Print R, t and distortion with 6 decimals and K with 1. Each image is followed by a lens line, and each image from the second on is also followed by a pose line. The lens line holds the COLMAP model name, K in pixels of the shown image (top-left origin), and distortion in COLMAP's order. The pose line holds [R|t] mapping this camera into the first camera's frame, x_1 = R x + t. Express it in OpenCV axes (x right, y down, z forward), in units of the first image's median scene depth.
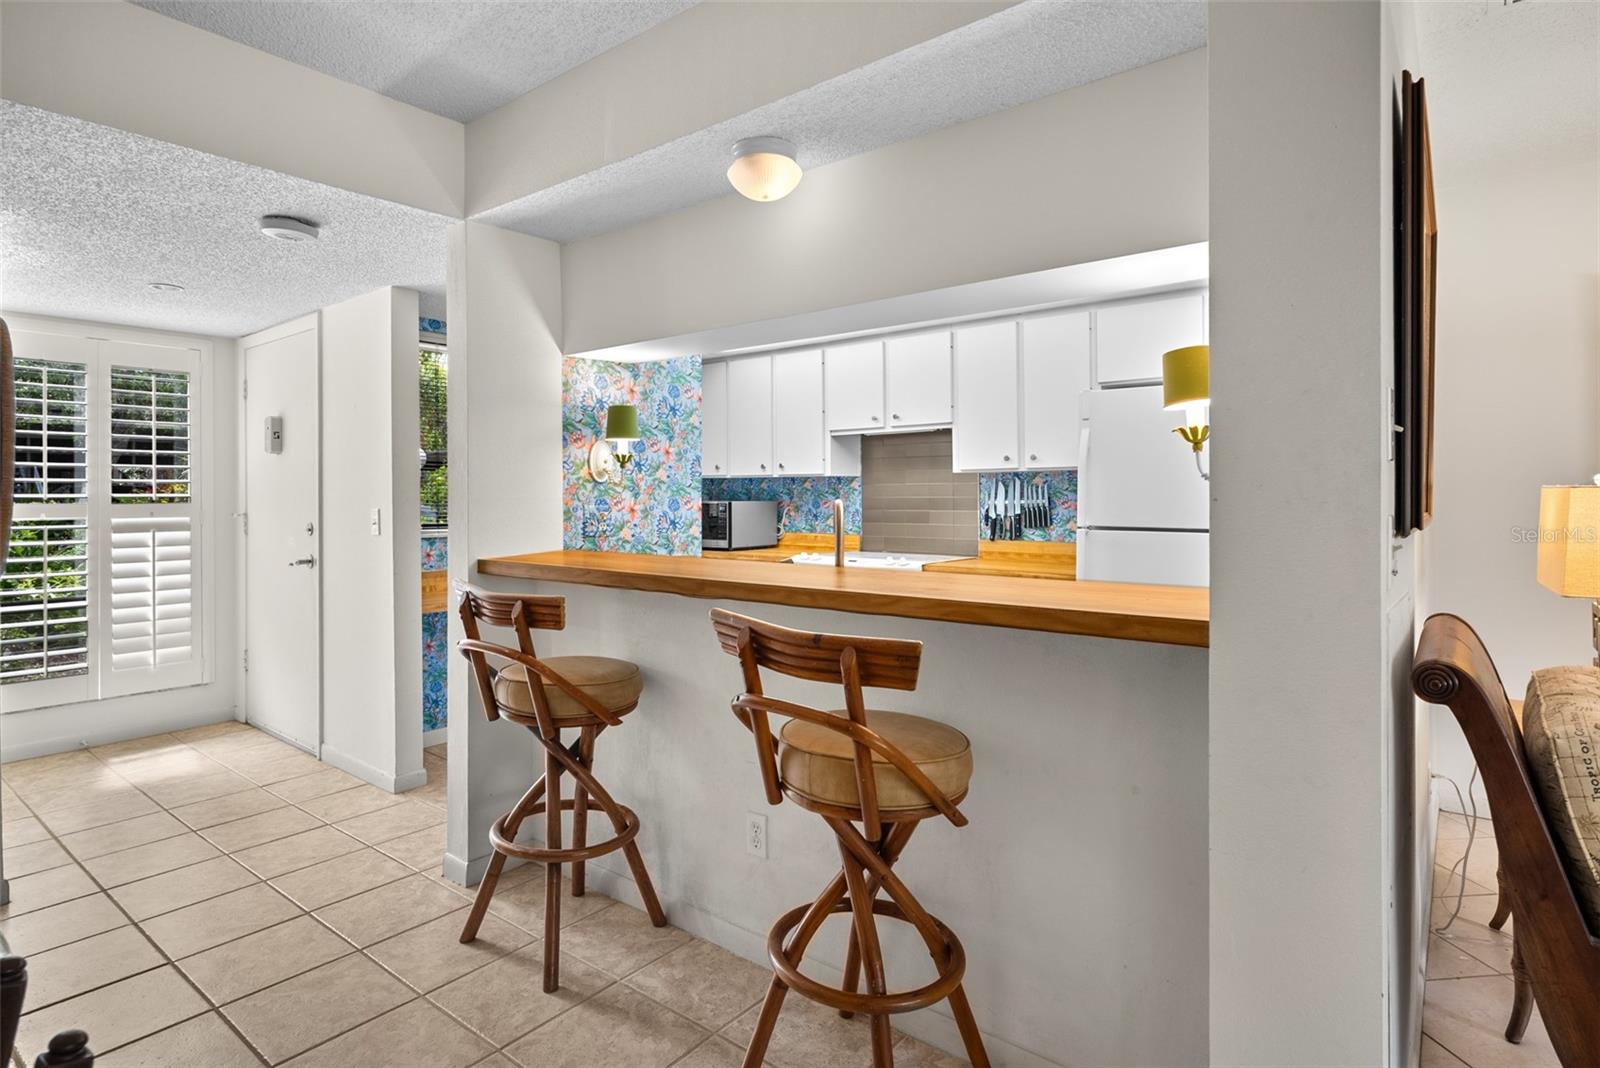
lens RADIAL K [[849.8, 0, 798.8], [0, 849.8, 488.7], [0, 0, 1]] dist [-0.004108, -0.001567]
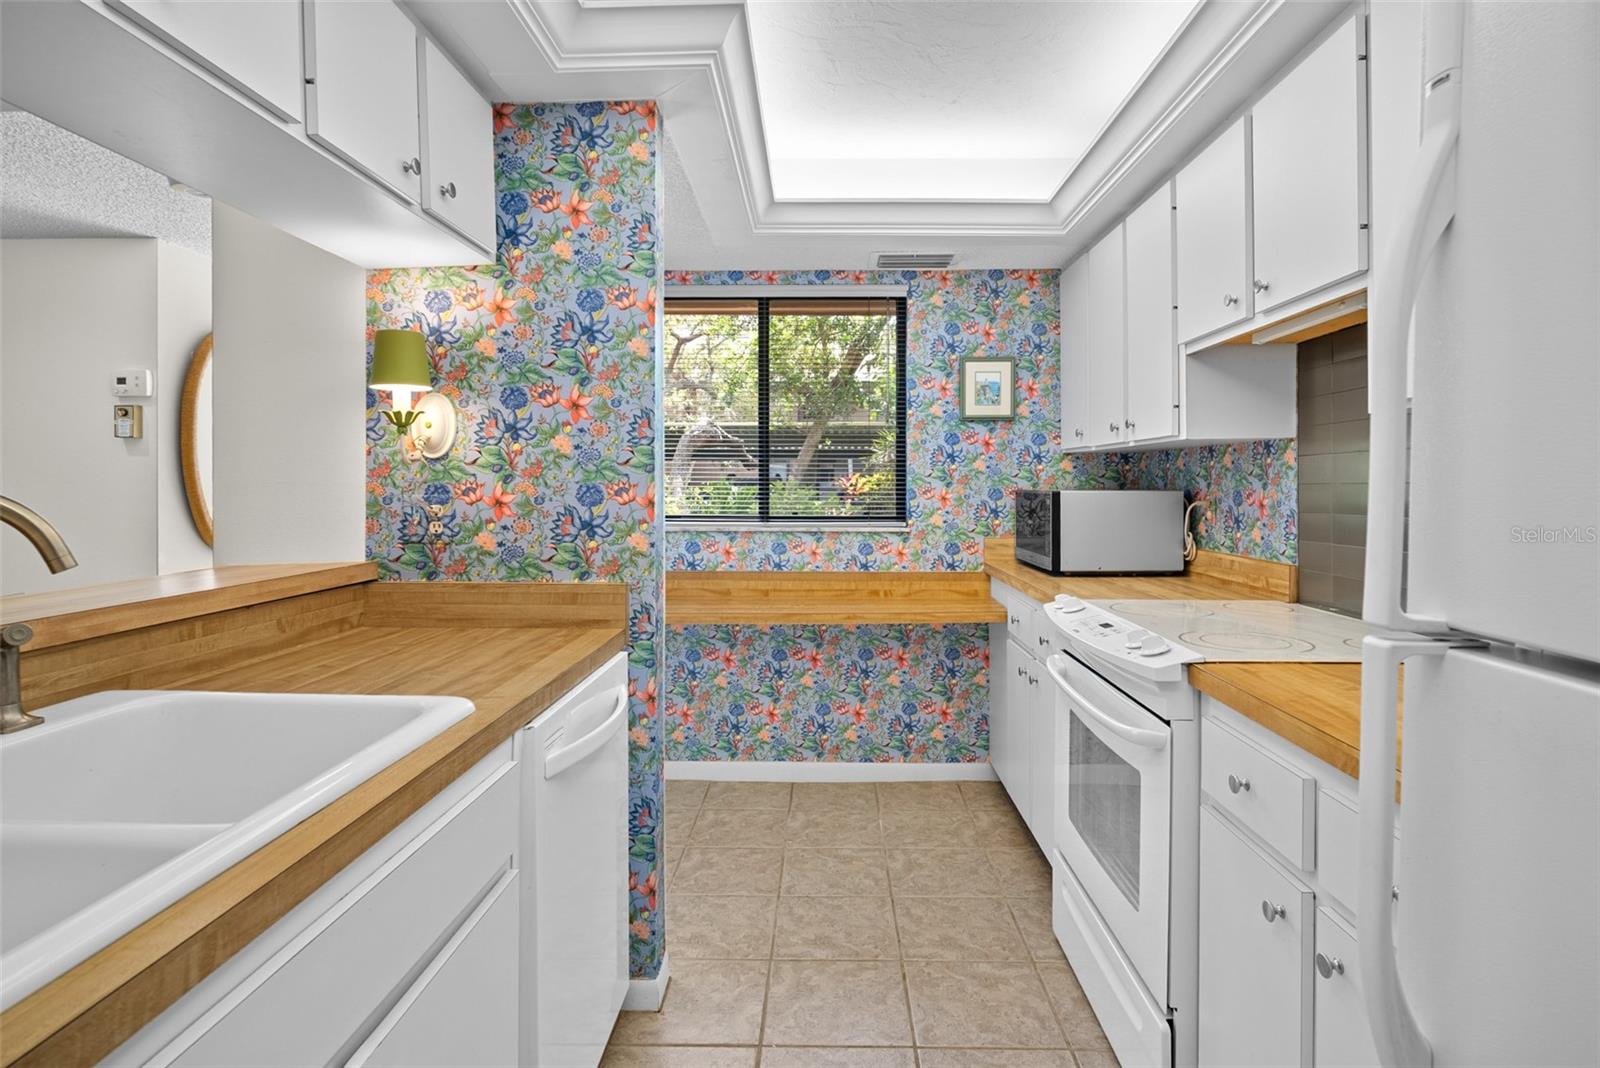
lens RADIAL K [[812.5, 0, 799.1], [0, 812.5, 488.1], [0, 0, 1]] dist [-0.001496, -0.000197]
pose [[0.600645, 0.005747, -0.799495, 0.388117], [0.006093, 0.999912, 0.011765, 0.008596], [0.799493, -0.011938, 0.600557, 0.788520]]
